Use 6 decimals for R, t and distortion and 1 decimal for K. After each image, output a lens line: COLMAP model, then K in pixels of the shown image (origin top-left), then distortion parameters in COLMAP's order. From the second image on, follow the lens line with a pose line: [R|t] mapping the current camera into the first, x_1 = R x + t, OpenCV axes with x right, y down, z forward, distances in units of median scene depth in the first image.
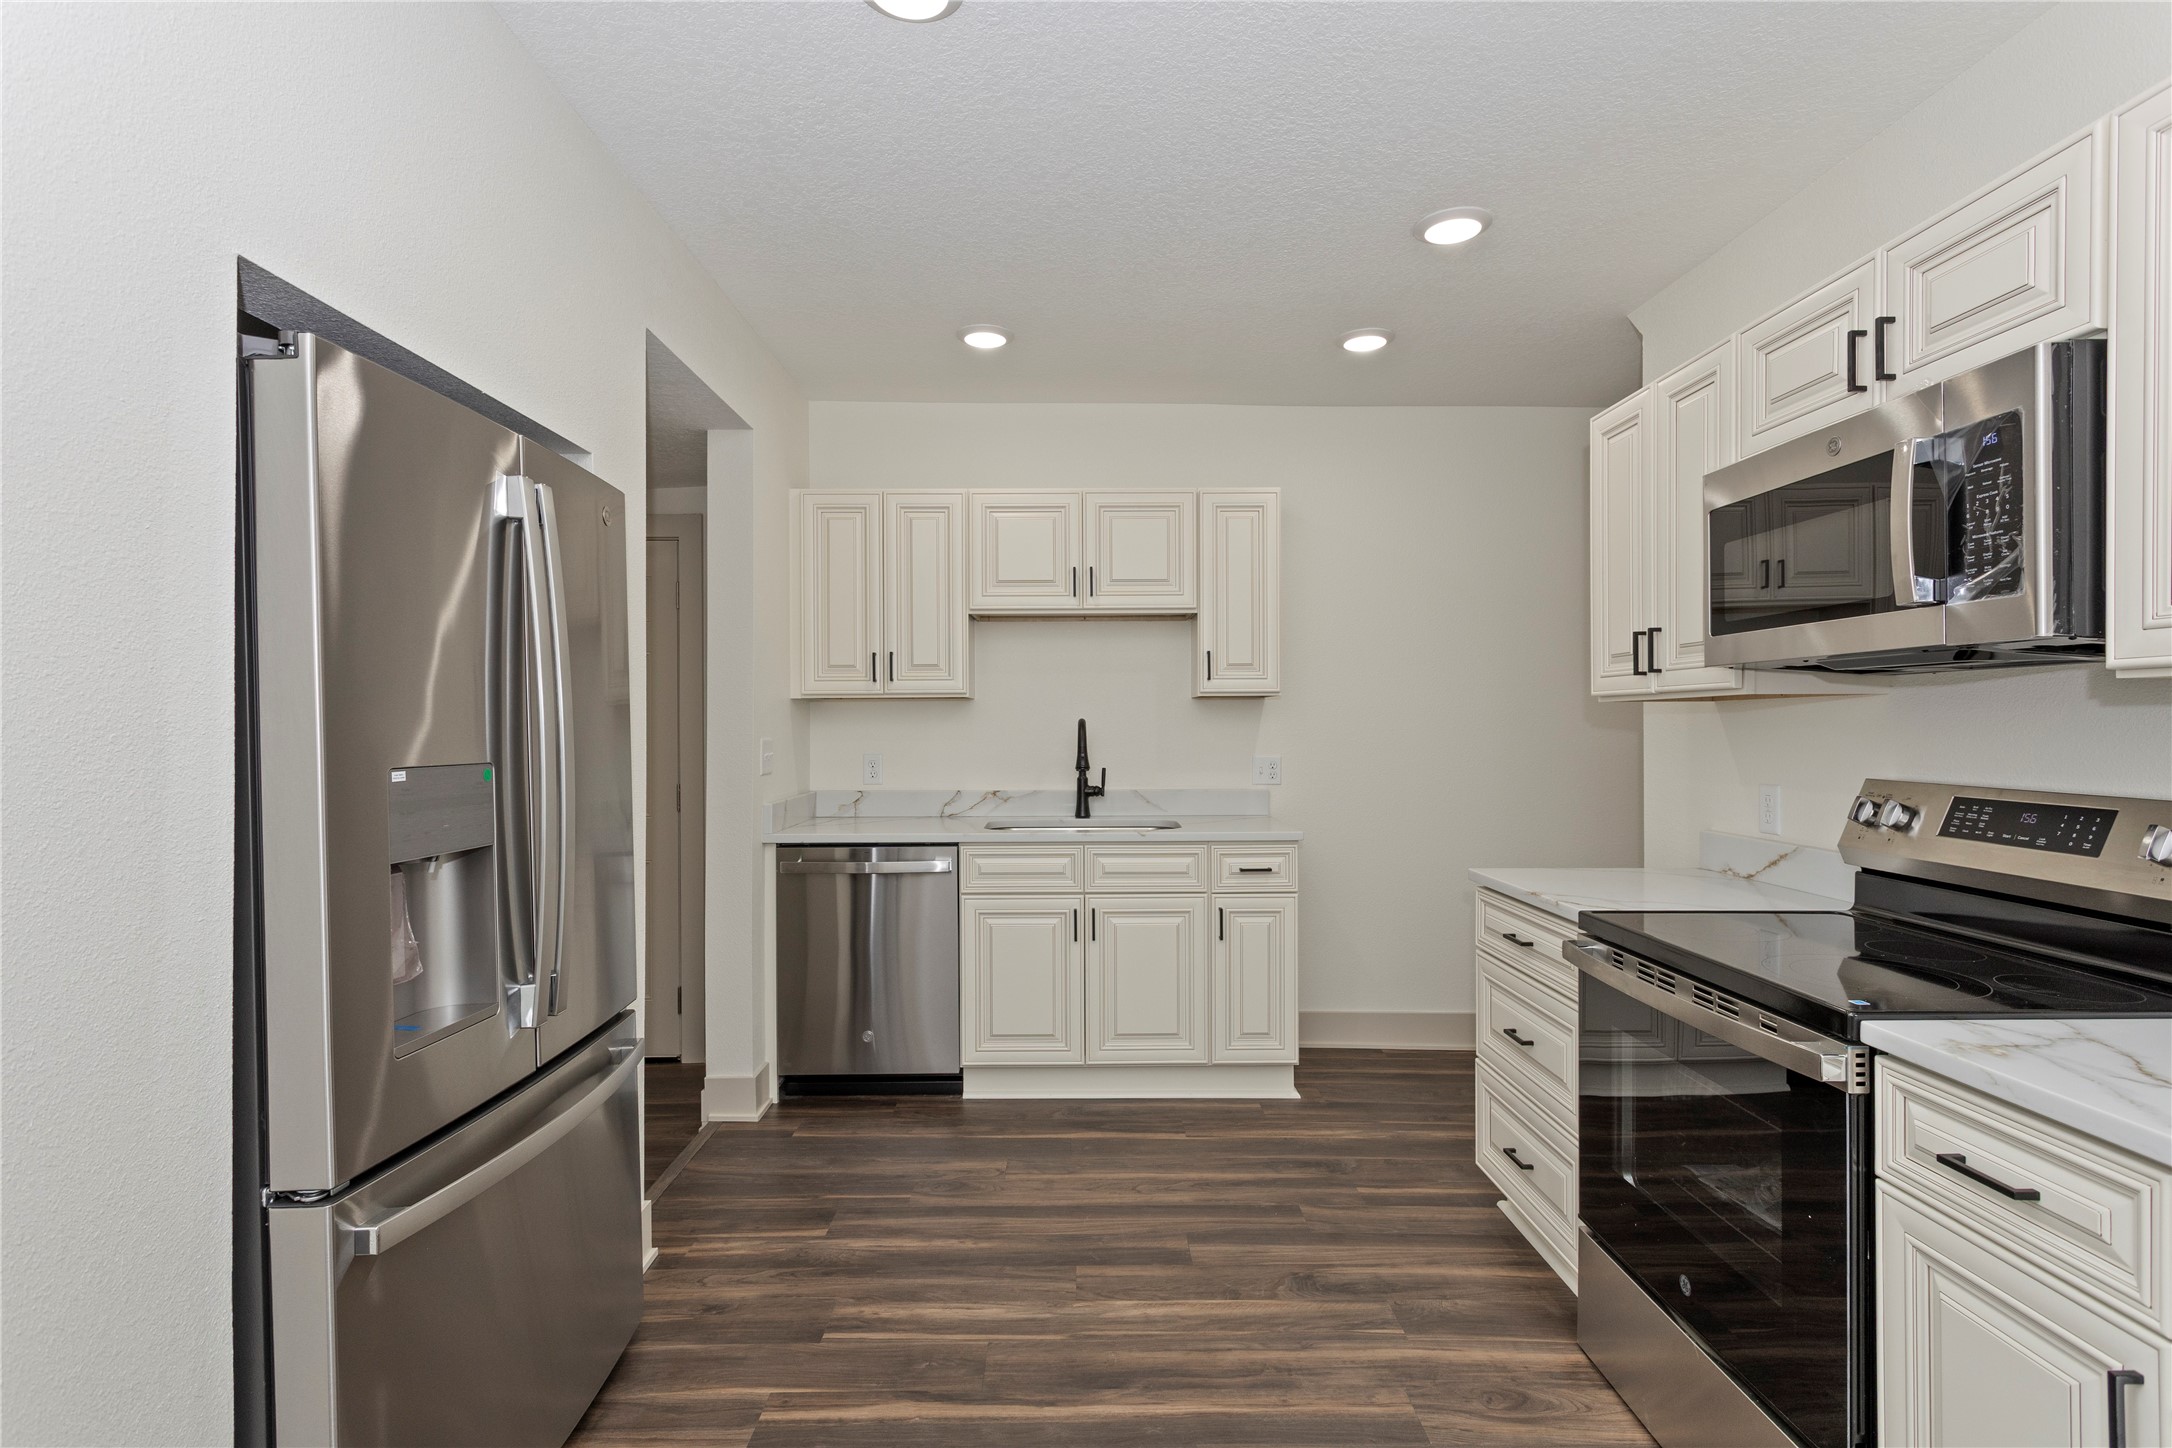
lens RADIAL K [[1042.8, 0, 1087.8], [0, 1042.8, 728.8], [0, 0, 1]] dist [0.005359, -0.000214]
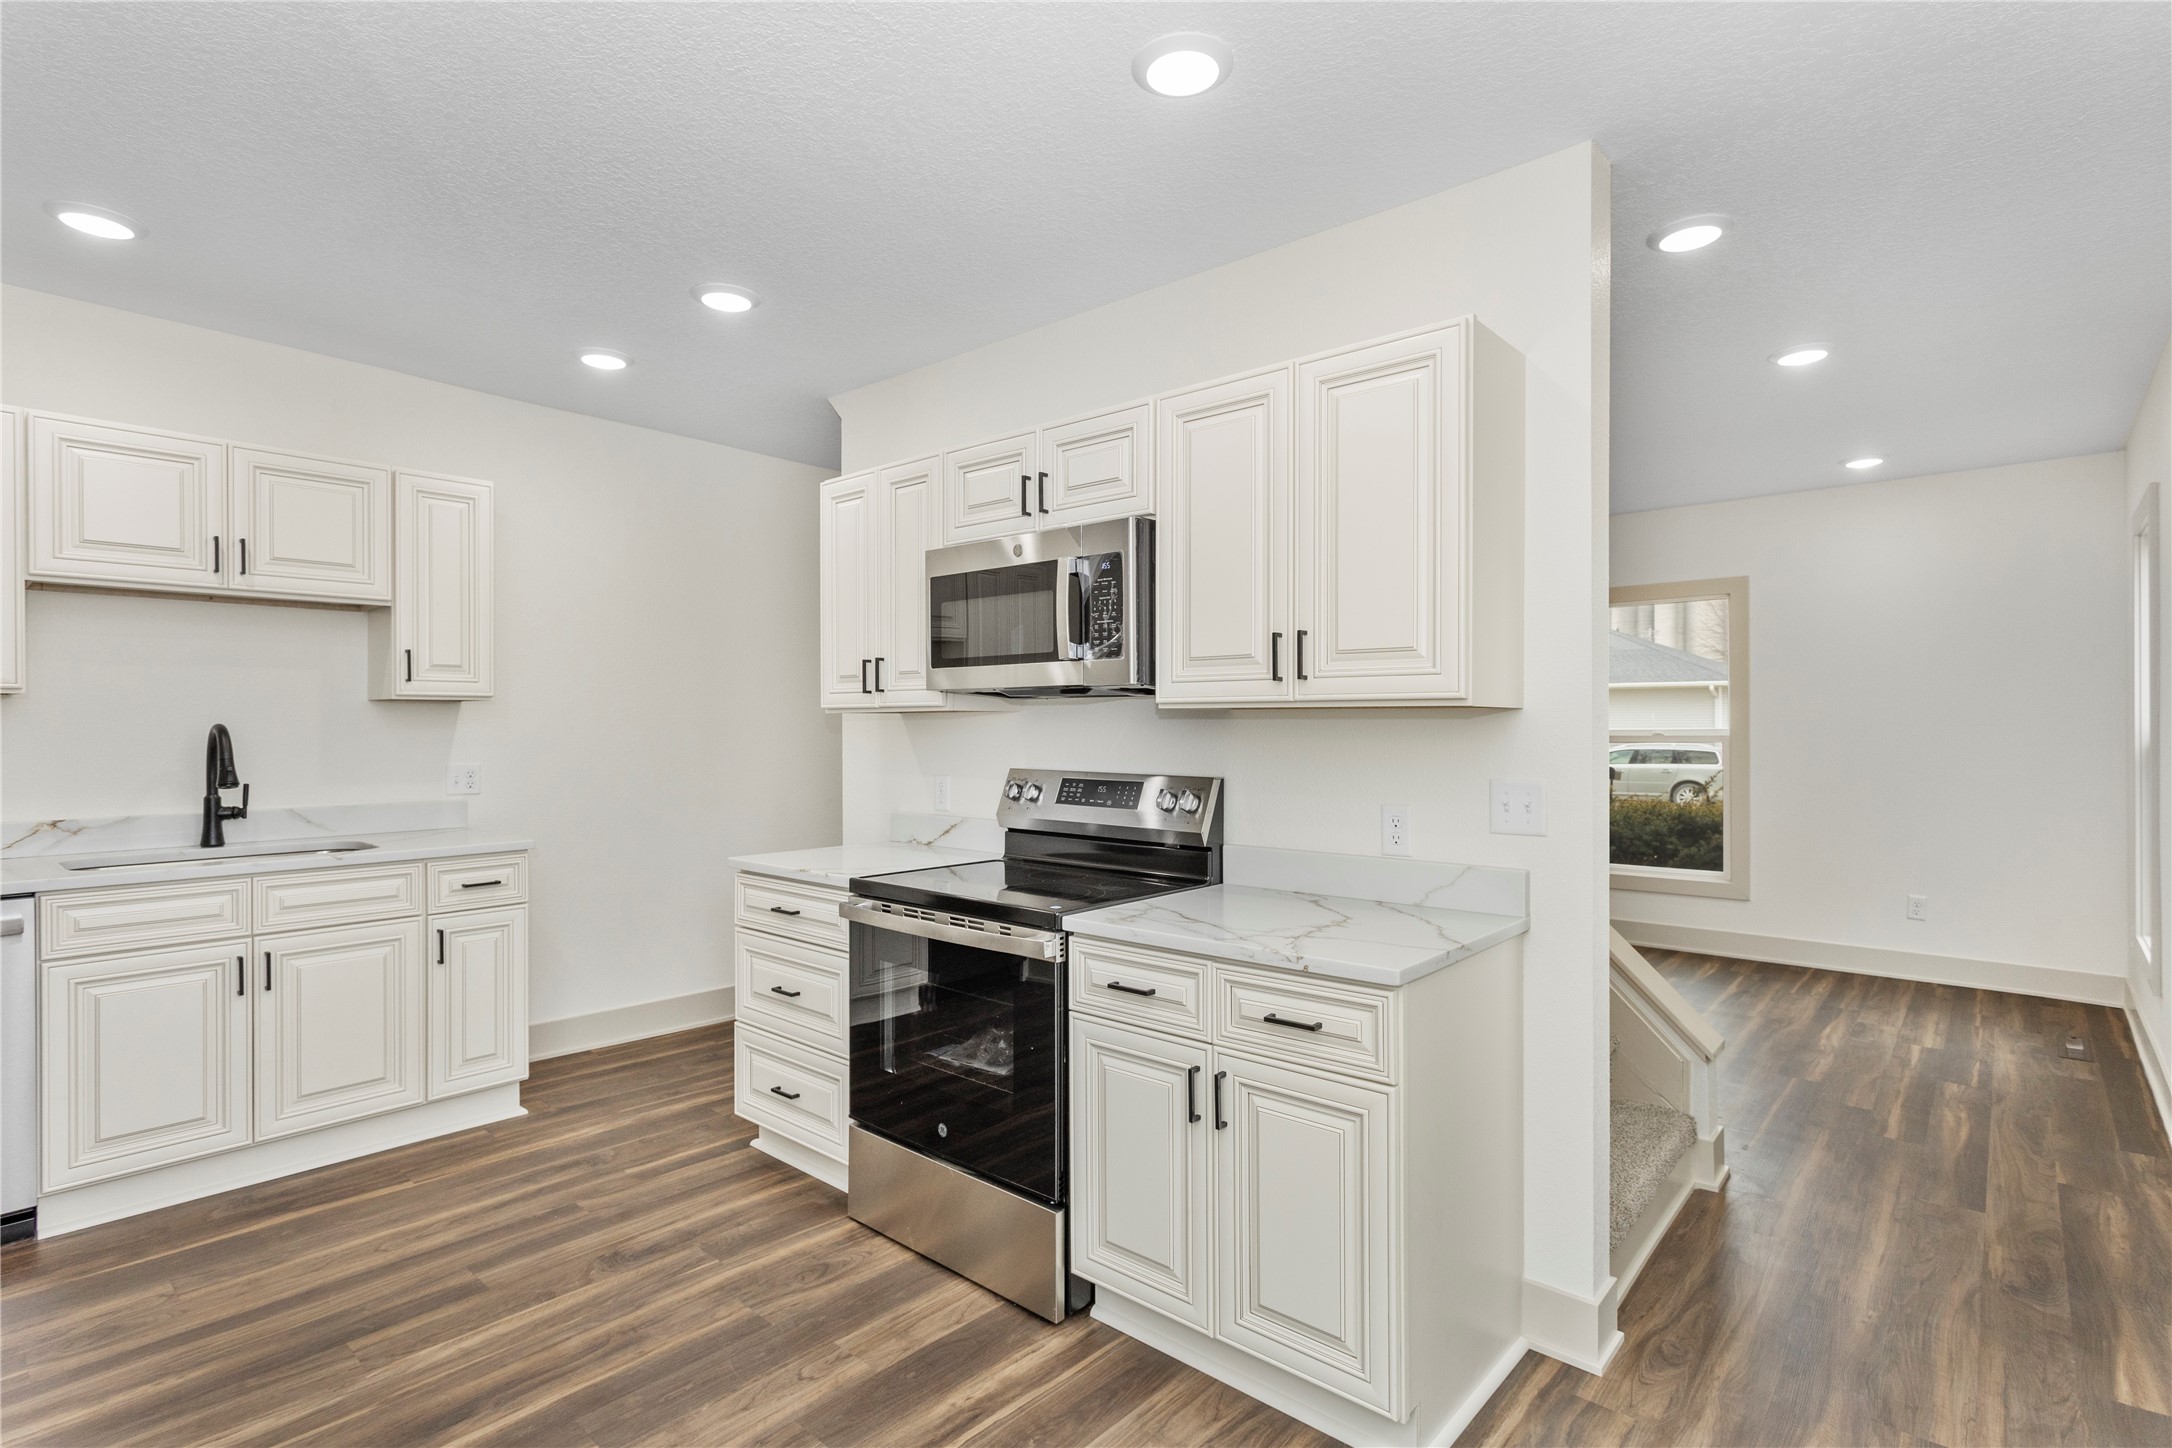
lens RADIAL K [[1042.8, 0, 1087.8], [0, 1042.8, 728.8], [0, 0, 1]] dist [0.005359, -0.000214]
pose [[0.669506, -0.000558, 0.742806, -0.245504], [0.001381, 0.999999, -0.000494, -0.006732], [-0.742805, 0.001356, 0.669506, -0.064479]]
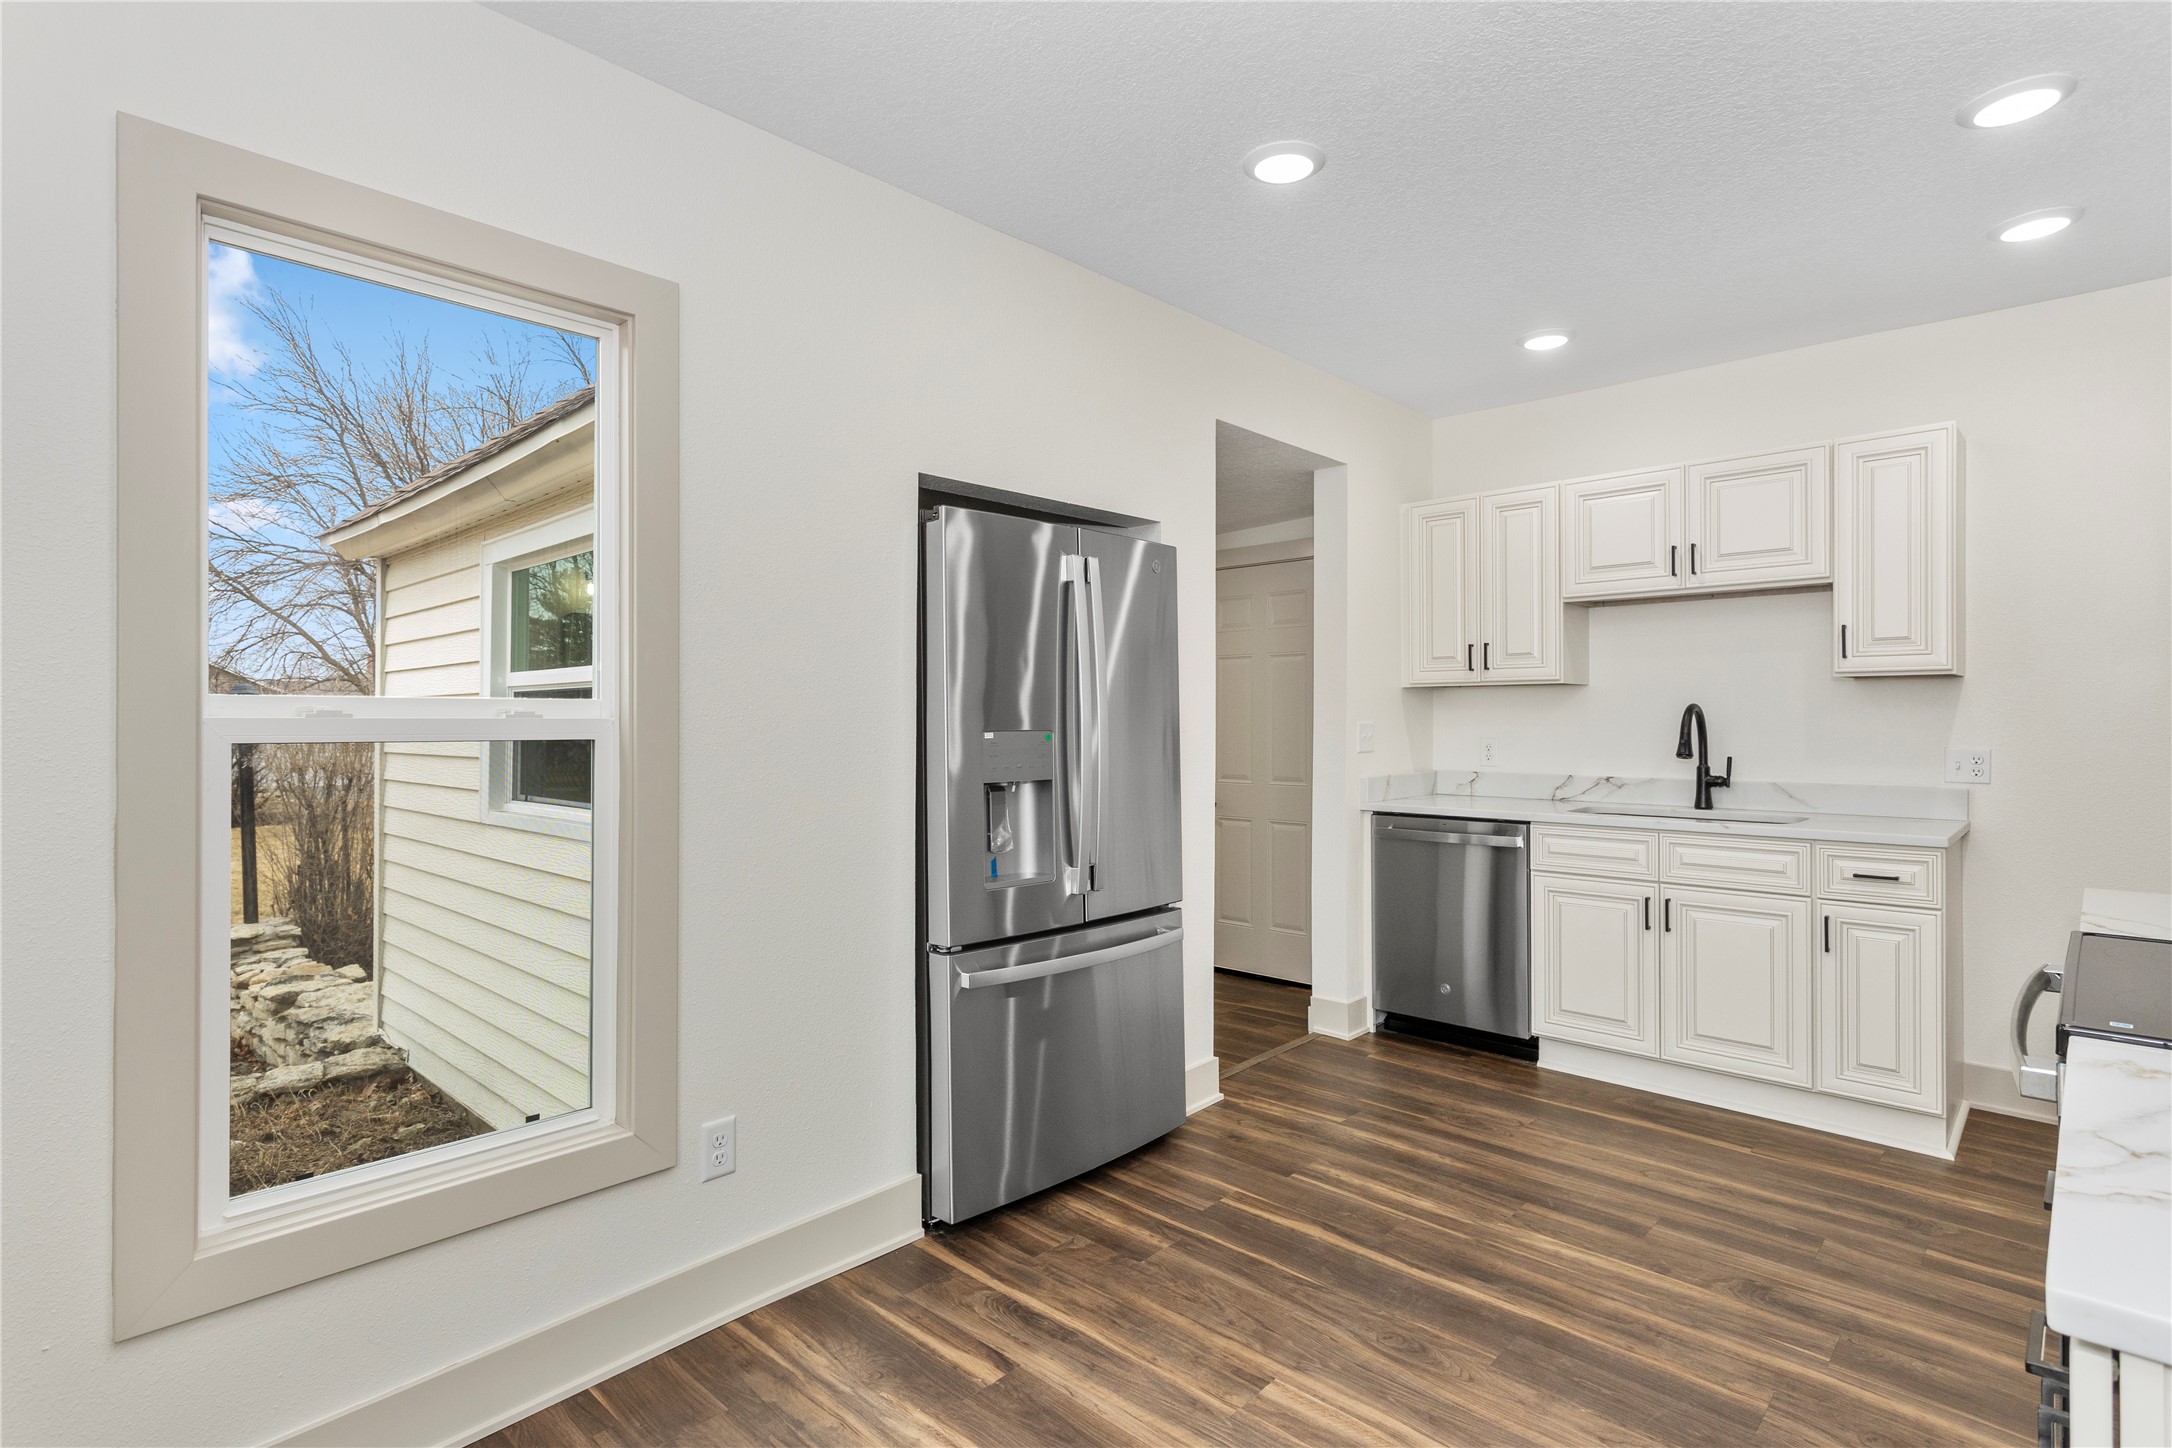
lens RADIAL K [[1070.2, 0, 1092.6], [0, 1070.2, 717.0], [0, 0, 1]] dist [0.001974, 0.000373]
pose [[0.721449, 0.002044, -0.692464, 0.428143], [-0.003828, 0.999992, -0.001036, 0.008843], [0.692457, 0.003398, 0.721451, -0.123250]]
